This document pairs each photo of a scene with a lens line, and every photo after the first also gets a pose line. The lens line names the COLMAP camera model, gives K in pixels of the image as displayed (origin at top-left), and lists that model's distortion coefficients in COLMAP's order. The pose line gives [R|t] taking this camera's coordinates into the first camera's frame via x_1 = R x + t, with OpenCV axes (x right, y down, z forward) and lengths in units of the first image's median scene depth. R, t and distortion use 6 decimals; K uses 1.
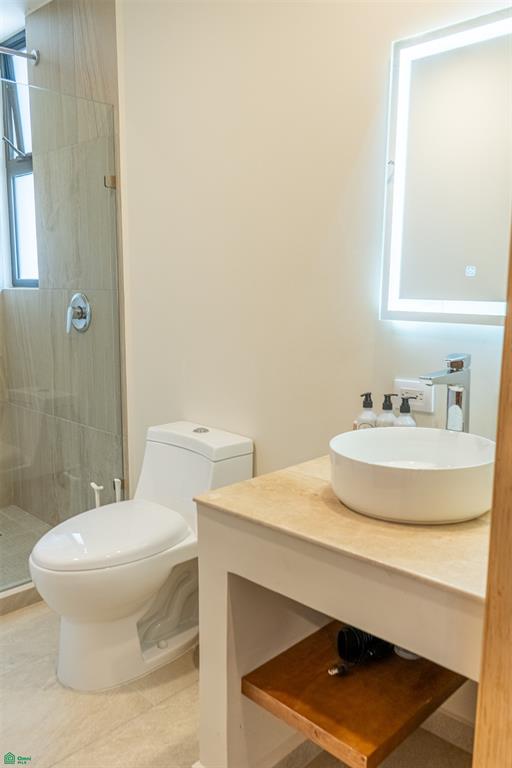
lens RADIAL K [[630.2, 0, 256.0], [0, 630.2, 384.0], [0, 0, 1]] dist [-0.003529, -0.006308]
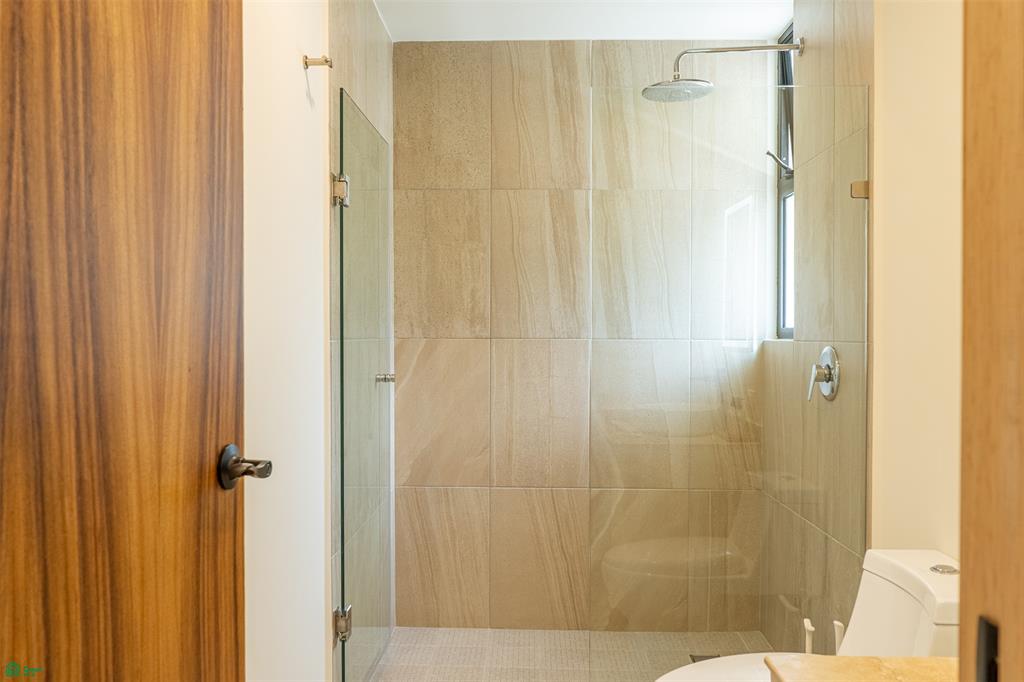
lens RADIAL K [[854.8, 0, 512.0], [0, 854.8, 341.0], [0, 0, 1]] dist [0.000574, -0.001470]
pose [[0.681732, 0.002644, -0.731598, 0.187157], [-0.112795, 0.988417, -0.101535, -0.011168], [0.722855, 0.151740, 0.674133, 0.085969]]
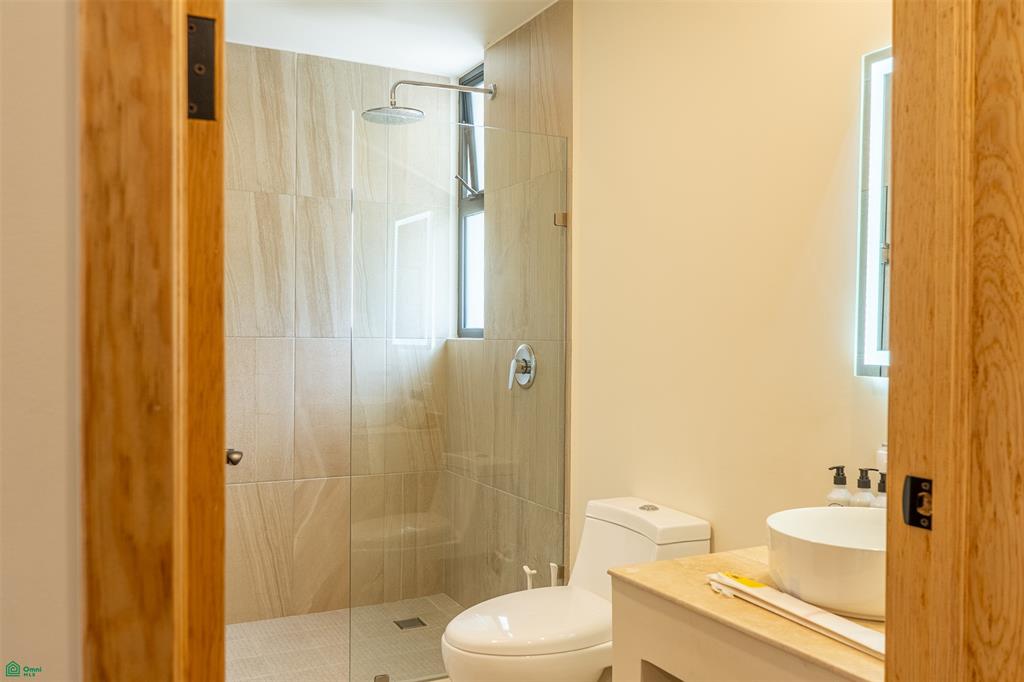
lens RADIAL K [[848.4, 0, 512.0], [0, 848.4, 341.0], [0, 0, 1]] dist [-0.002452, 0.002878]
pose [[0.948044, 0.003481, -0.318120, 0.077422], [-0.051337, 0.988509, -0.142176, 0.019826], [0.313970, 0.151121, 0.937329, -0.108131]]
